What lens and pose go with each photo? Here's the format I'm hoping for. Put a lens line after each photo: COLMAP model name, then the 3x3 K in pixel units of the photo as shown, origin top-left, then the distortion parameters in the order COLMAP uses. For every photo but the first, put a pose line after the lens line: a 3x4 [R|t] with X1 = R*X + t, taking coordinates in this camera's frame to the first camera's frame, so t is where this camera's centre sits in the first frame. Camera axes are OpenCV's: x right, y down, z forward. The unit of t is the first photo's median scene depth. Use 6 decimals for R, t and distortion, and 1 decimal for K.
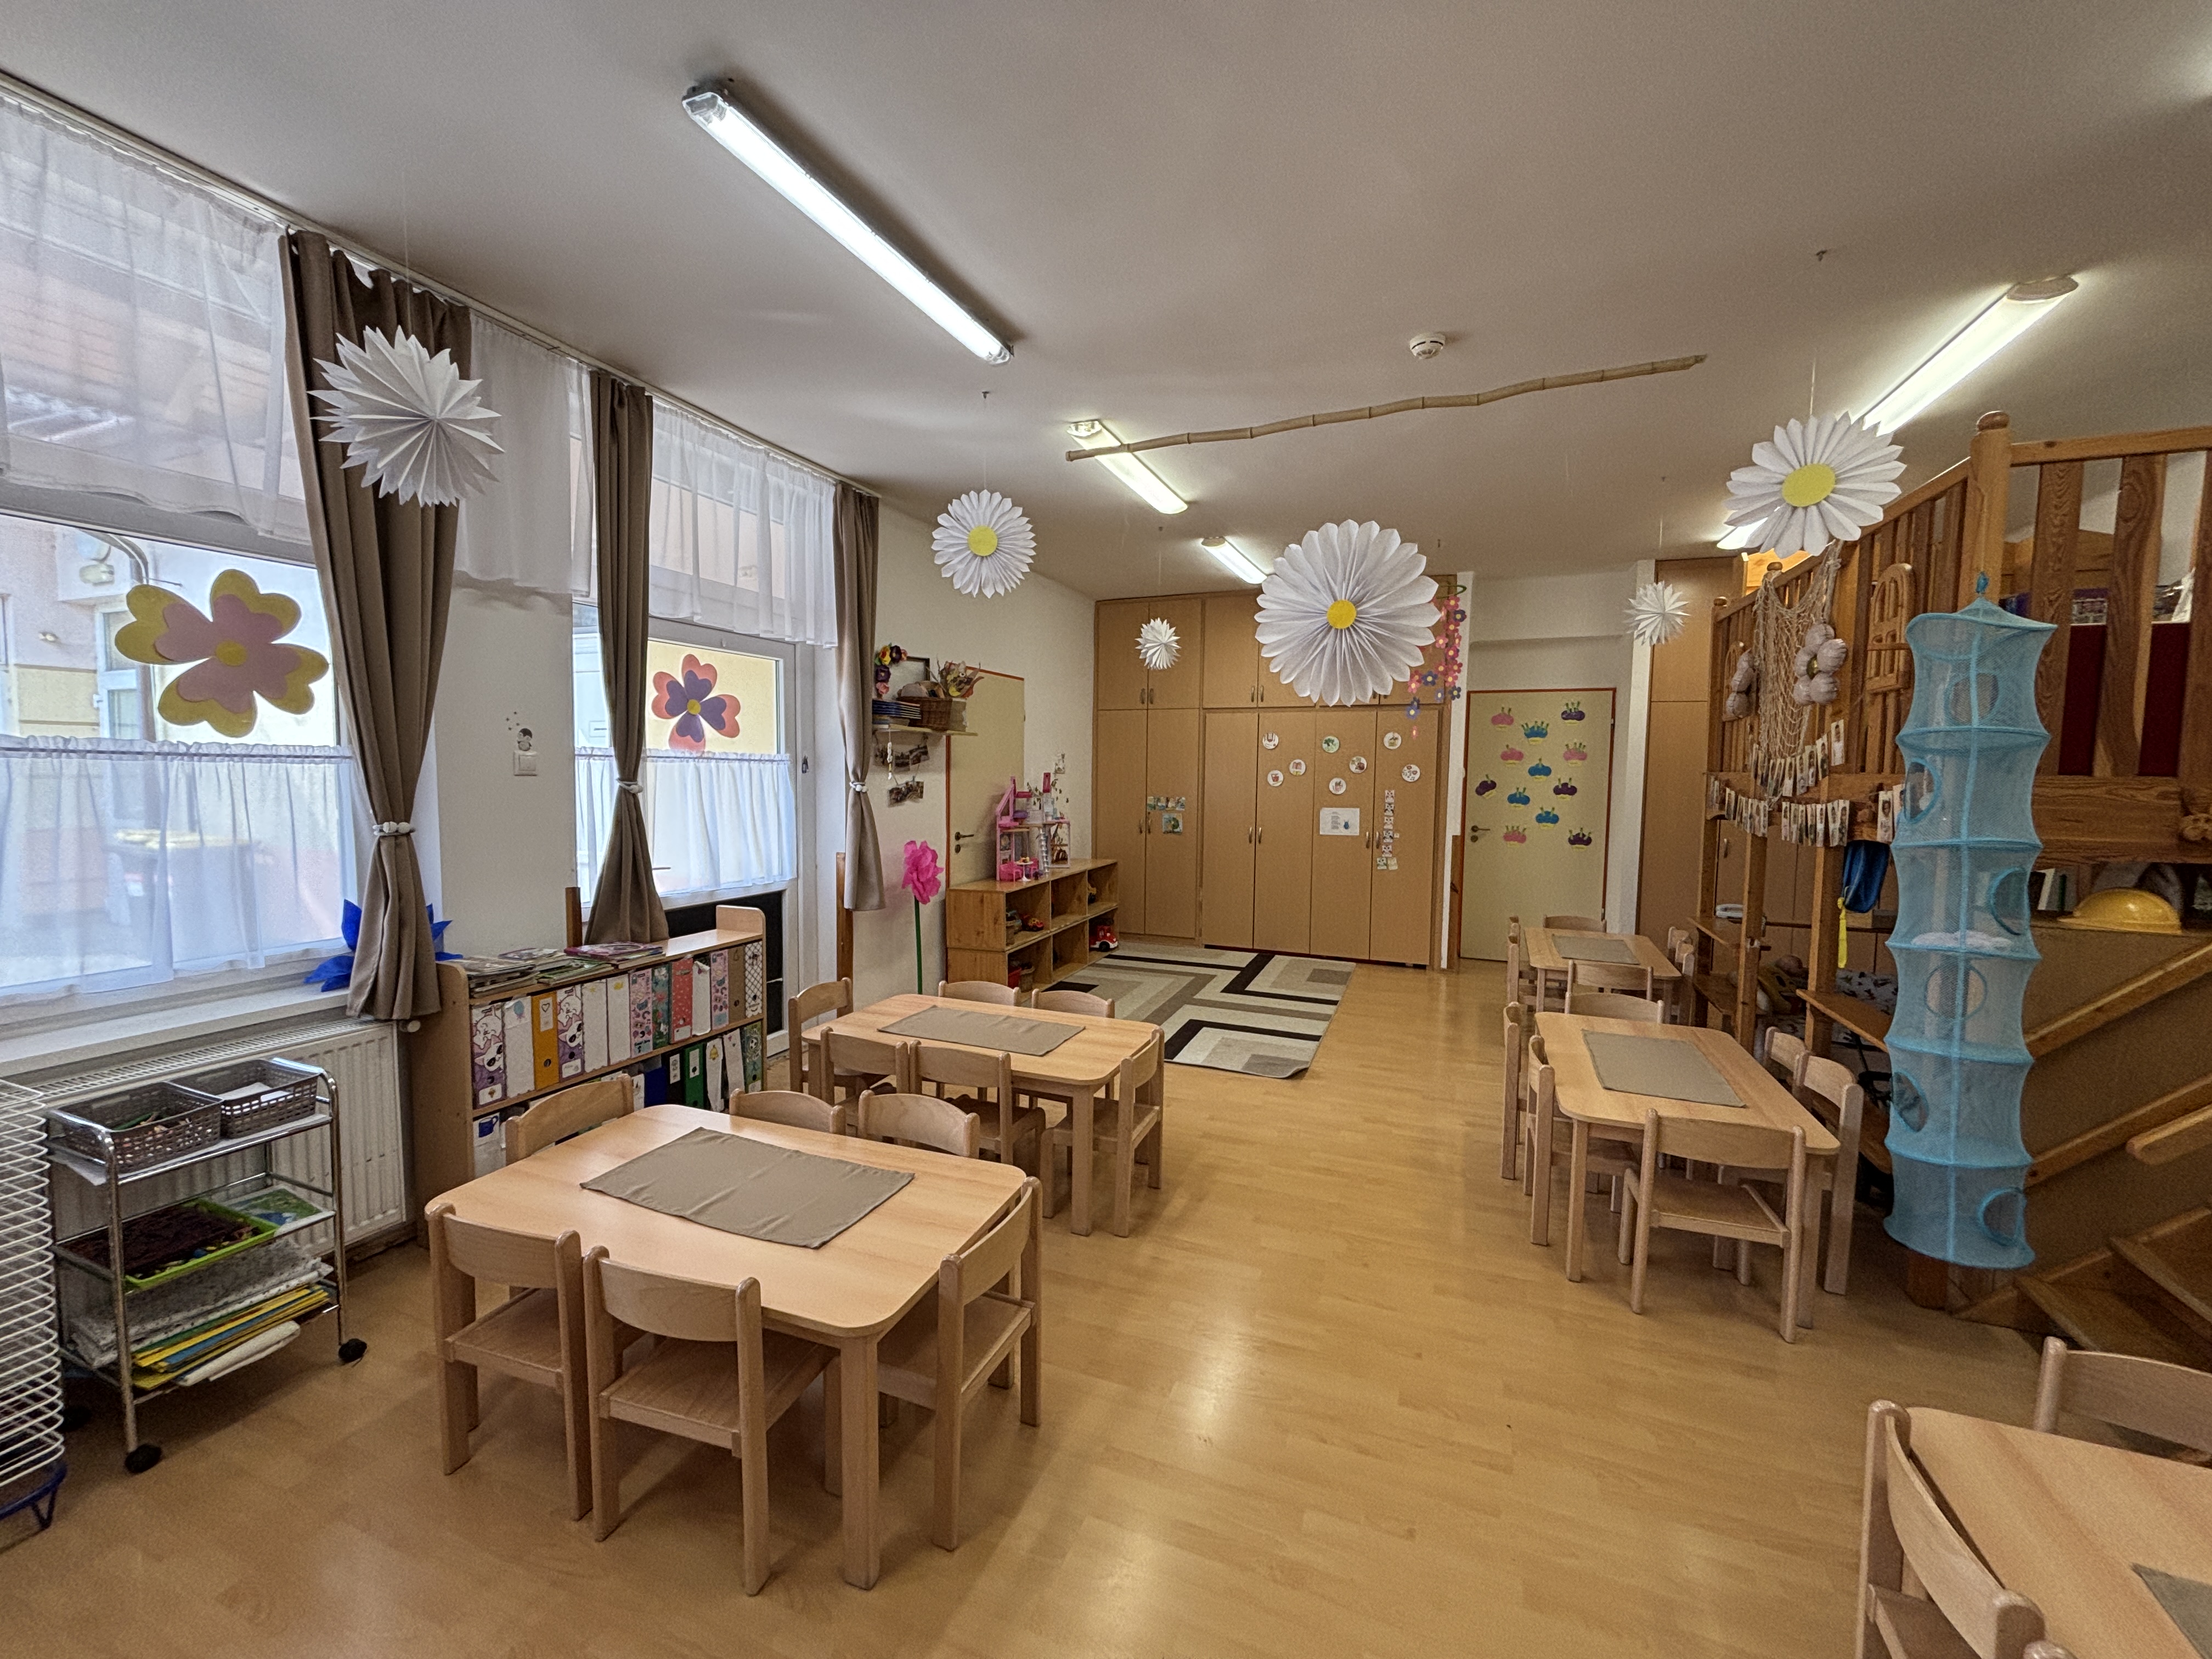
lens RADIAL K [[889.5, 0, 1115.3], [0, 889.5, 832.5], [0, 0, 1]] dist [0.002390, 0.000091]
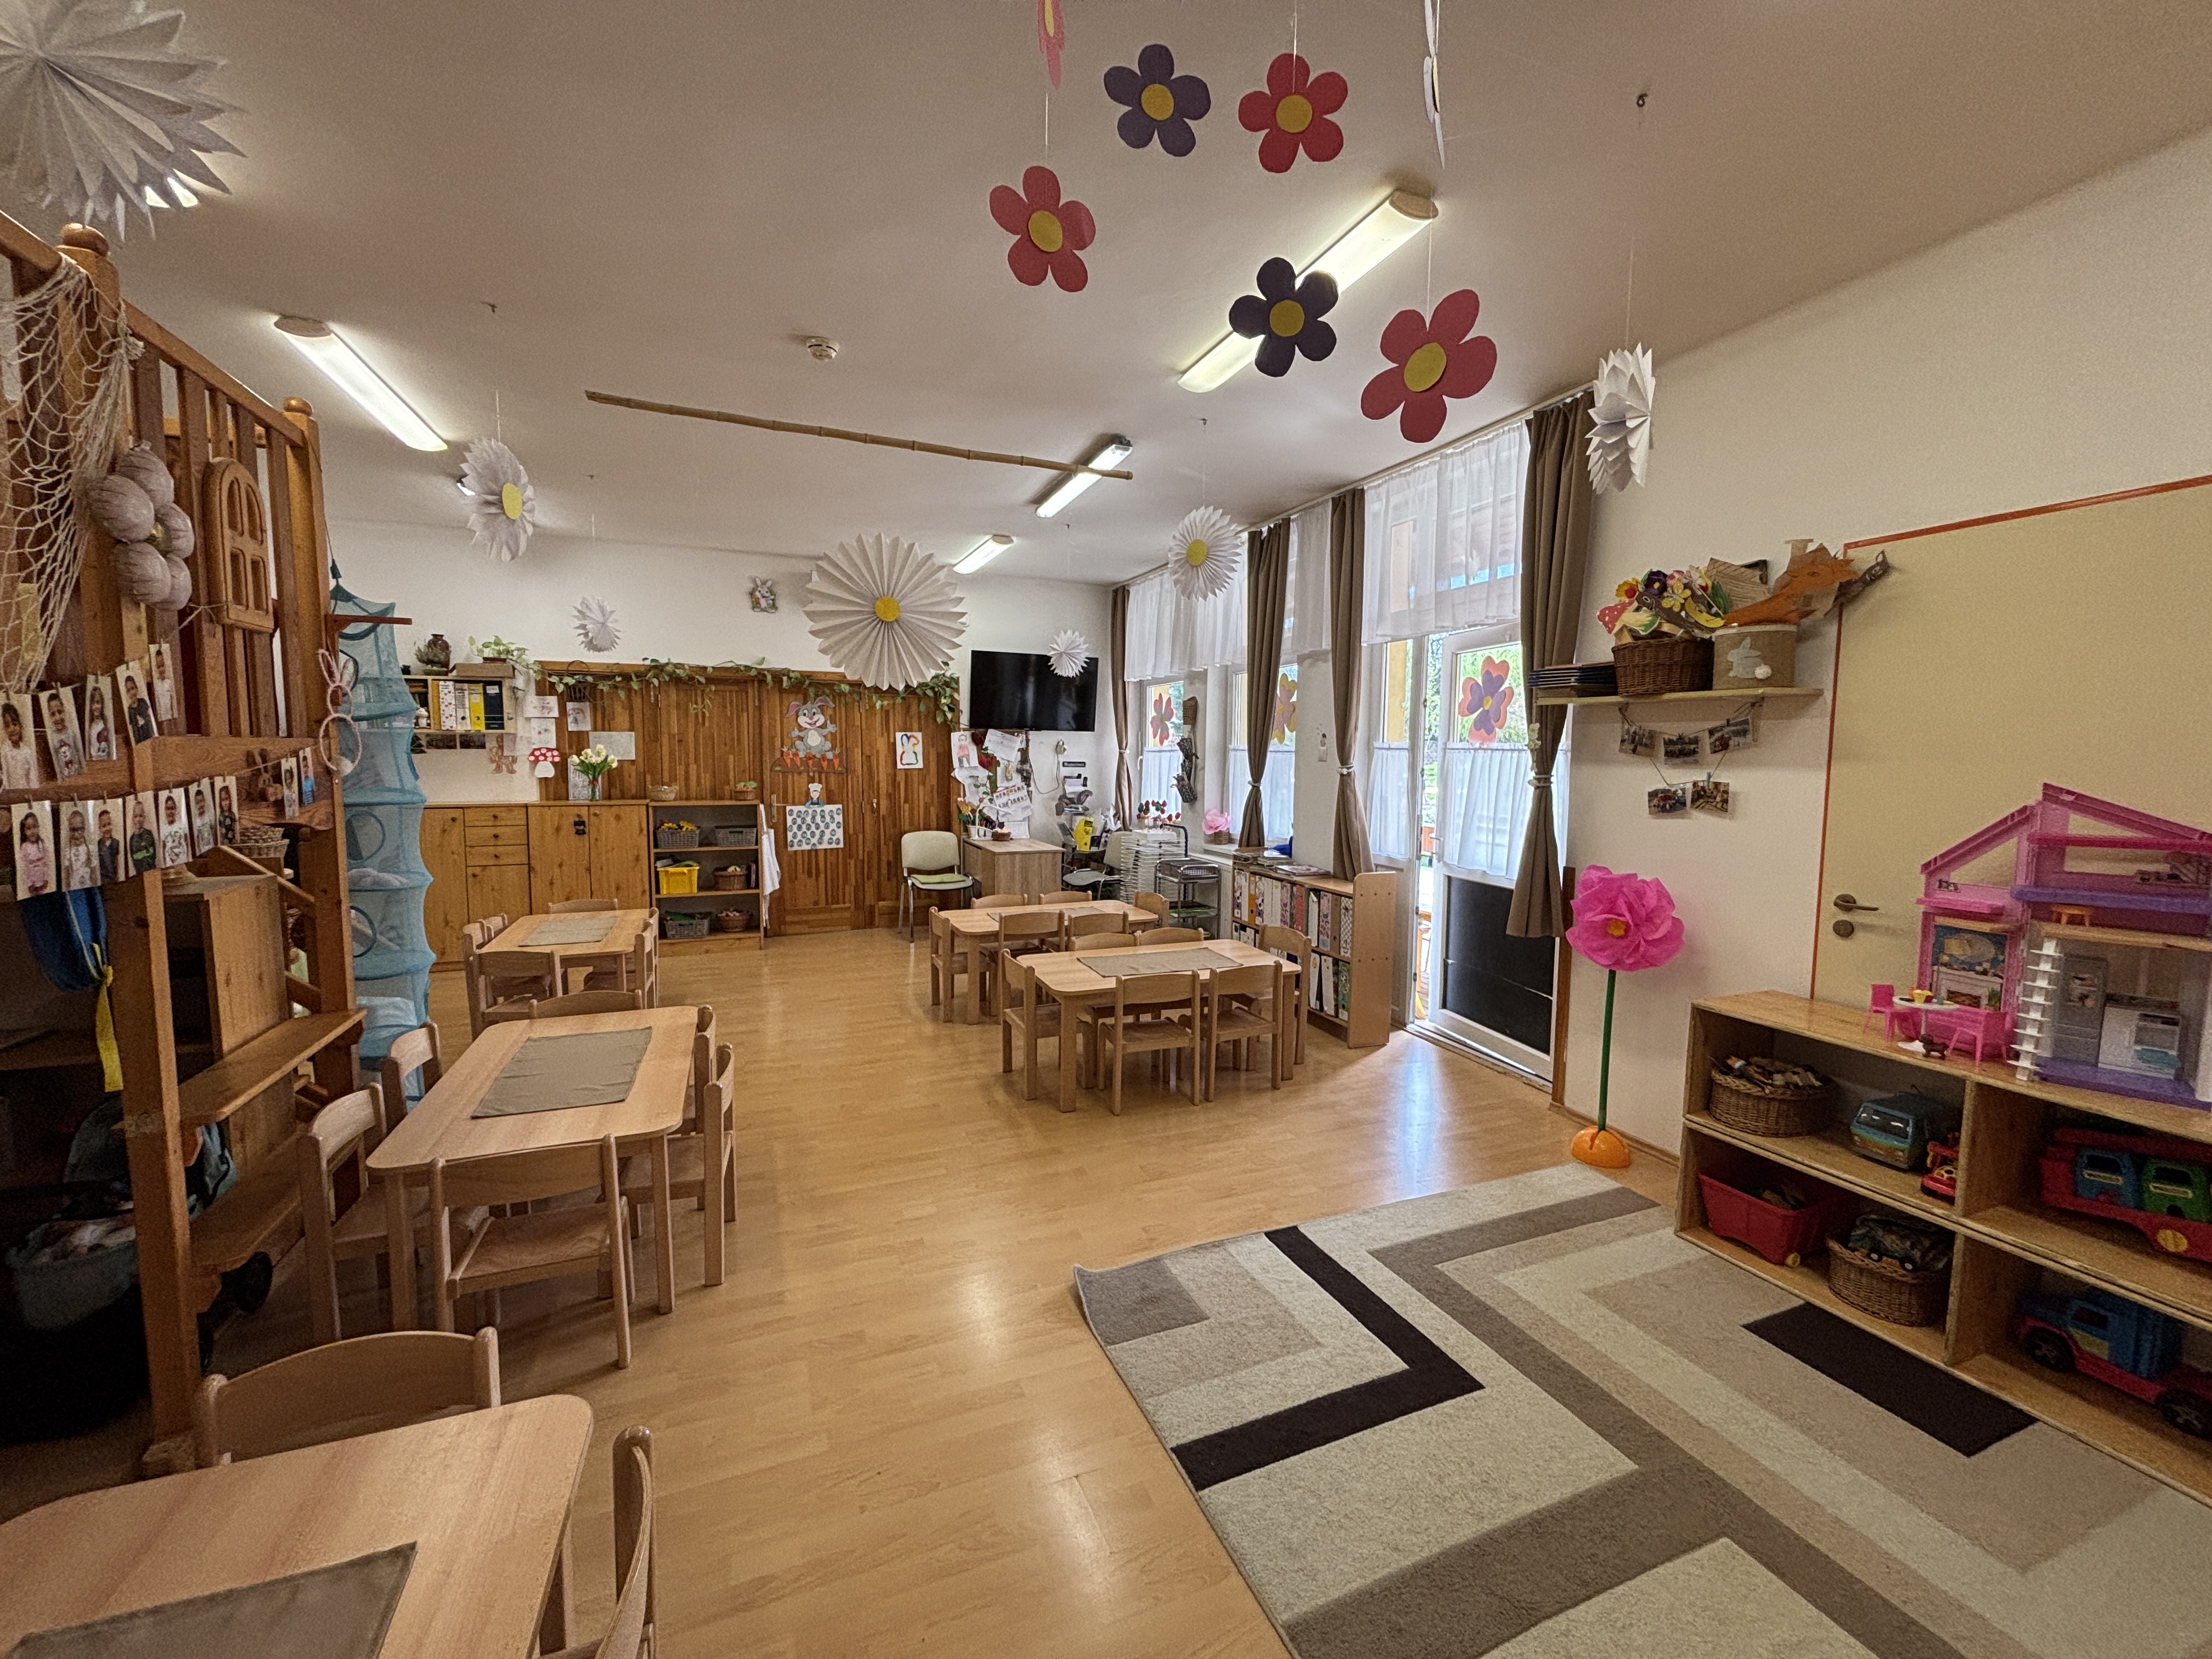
lens RADIAL K [[889.5, 0, 1113.2], [0, 889.5, 826.0], [0, 0, 1]] dist [0.002390, 0.000091]
pose [[-0.719580, 0.038525, -0.693340, 0.688555], [-0.068179, 0.989716, 0.125753, -0.109245], [0.691055, 0.137760, -0.709553, 1.654532]]
